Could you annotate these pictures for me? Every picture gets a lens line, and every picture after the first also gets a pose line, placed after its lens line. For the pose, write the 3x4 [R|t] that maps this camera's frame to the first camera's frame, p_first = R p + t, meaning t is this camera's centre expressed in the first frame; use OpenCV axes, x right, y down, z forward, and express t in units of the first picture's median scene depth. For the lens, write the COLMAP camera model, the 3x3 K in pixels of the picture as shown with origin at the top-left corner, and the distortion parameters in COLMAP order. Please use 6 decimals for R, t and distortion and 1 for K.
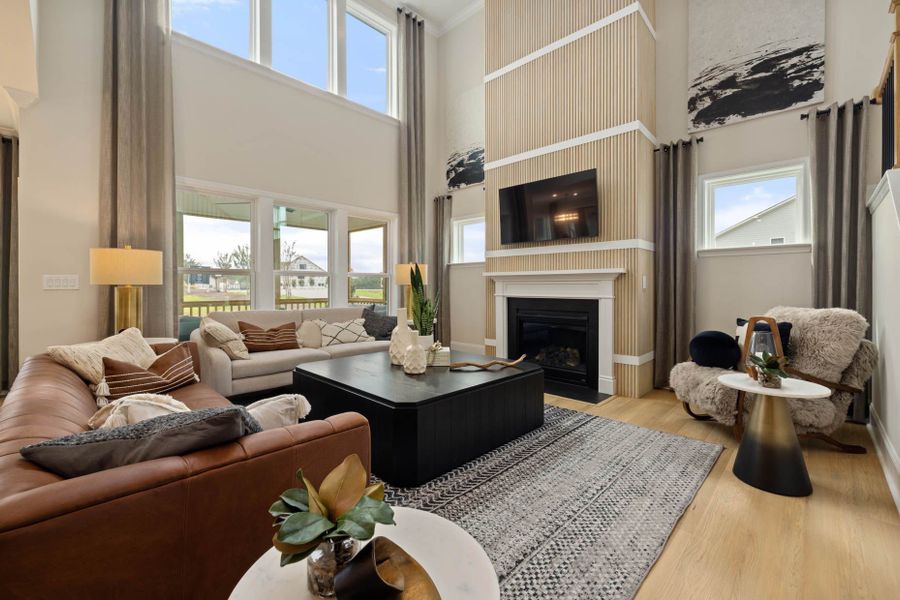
lens RADIAL K [[377.7, 0, 446.5], [0, 377.7, 290.0], [0, 0, 1]] dist [-0.000878, 0.000060]
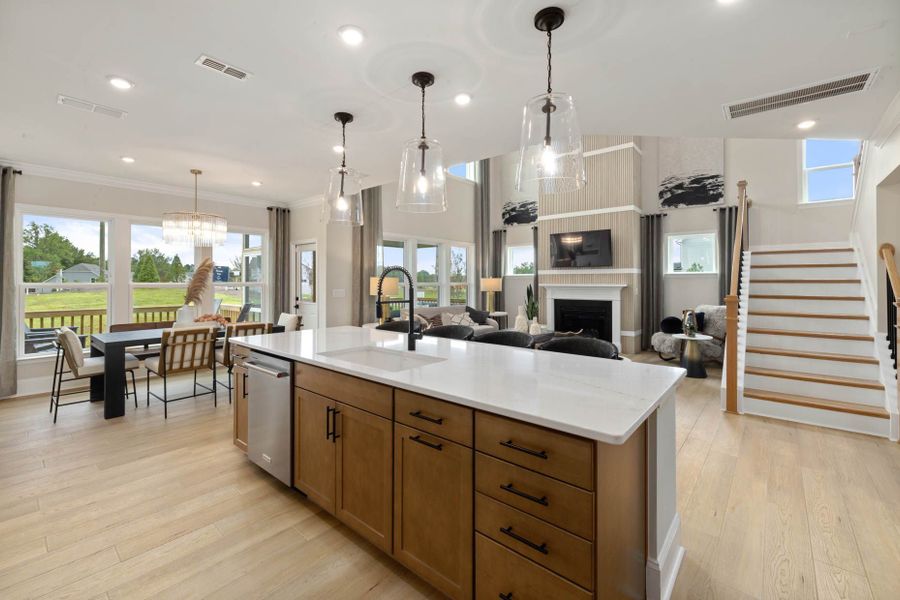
lens RADIAL K [[382.2, 0, 448.6], [0, 382.2, 281.6], [0, 0, 1]] dist [-0.000215, 0.000002]
pose [[0.997761, 0.000712, 0.066876, -0.520015], [0.000045, 0.999936, -0.011329, -0.048224], [-0.066880, 0.011307, 0.997697, -0.804066]]
